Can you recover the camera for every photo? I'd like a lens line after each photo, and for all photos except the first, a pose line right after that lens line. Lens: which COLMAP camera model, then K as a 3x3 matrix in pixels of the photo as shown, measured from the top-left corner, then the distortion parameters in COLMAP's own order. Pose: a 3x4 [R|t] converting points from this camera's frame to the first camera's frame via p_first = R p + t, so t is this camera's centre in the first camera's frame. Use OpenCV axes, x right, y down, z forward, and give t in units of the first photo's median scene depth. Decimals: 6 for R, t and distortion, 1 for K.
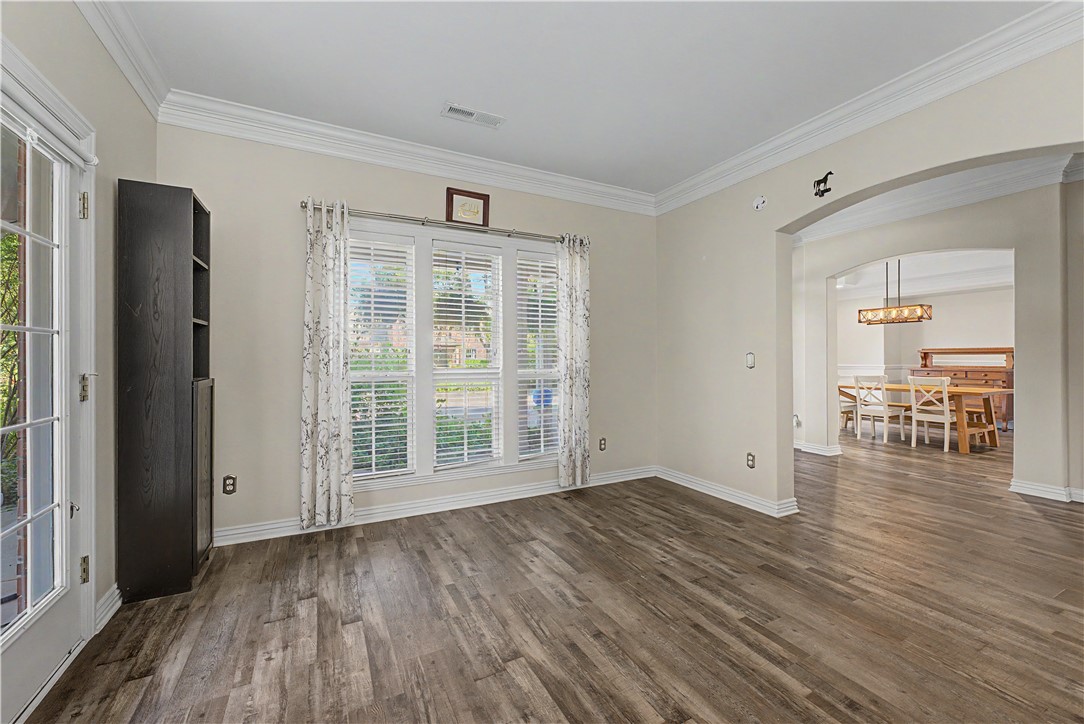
lens RADIAL K [[440.1, 0, 545.0], [0, 440.1, 356.3], [0, 0, 1]] dist [-0.006945, -0.000146]
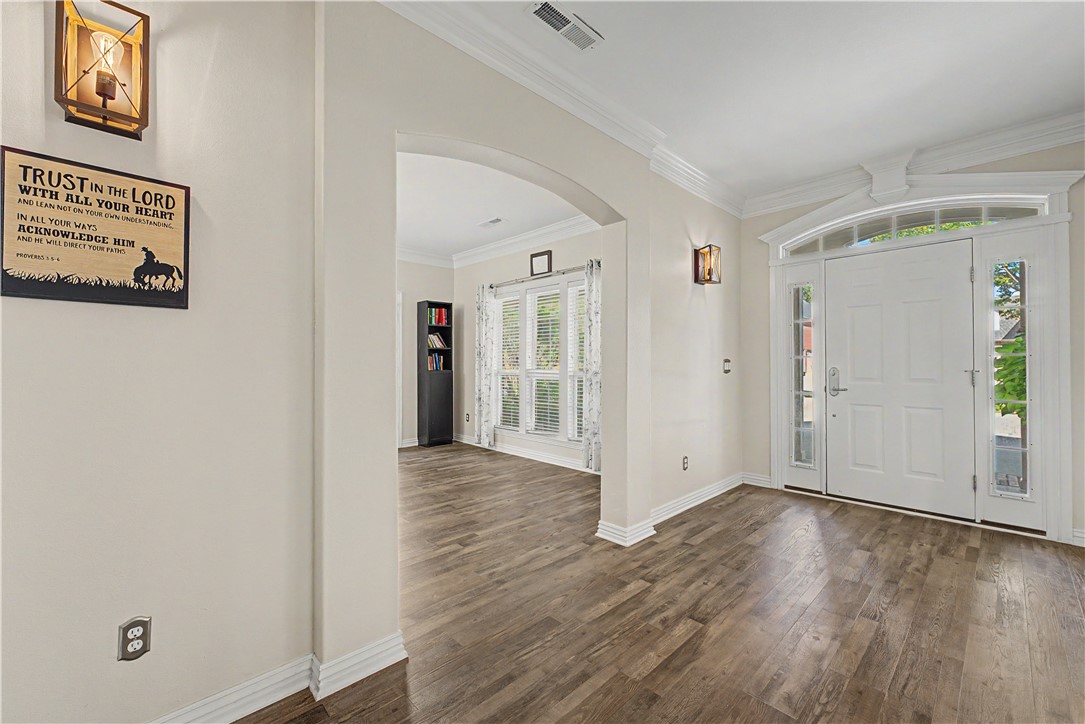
lens RADIAL K [[441.9, 0, 544.5], [0, 441.9, 359.4], [0, 0, 1]] dist [-0.048031, -0.000013]
pose [[0.285535, -0.002921, -0.958364, 1.456421], [0.001694, 0.999995, -0.002543, -0.003807], [0.958367, -0.000897, 0.285538, 0.660446]]
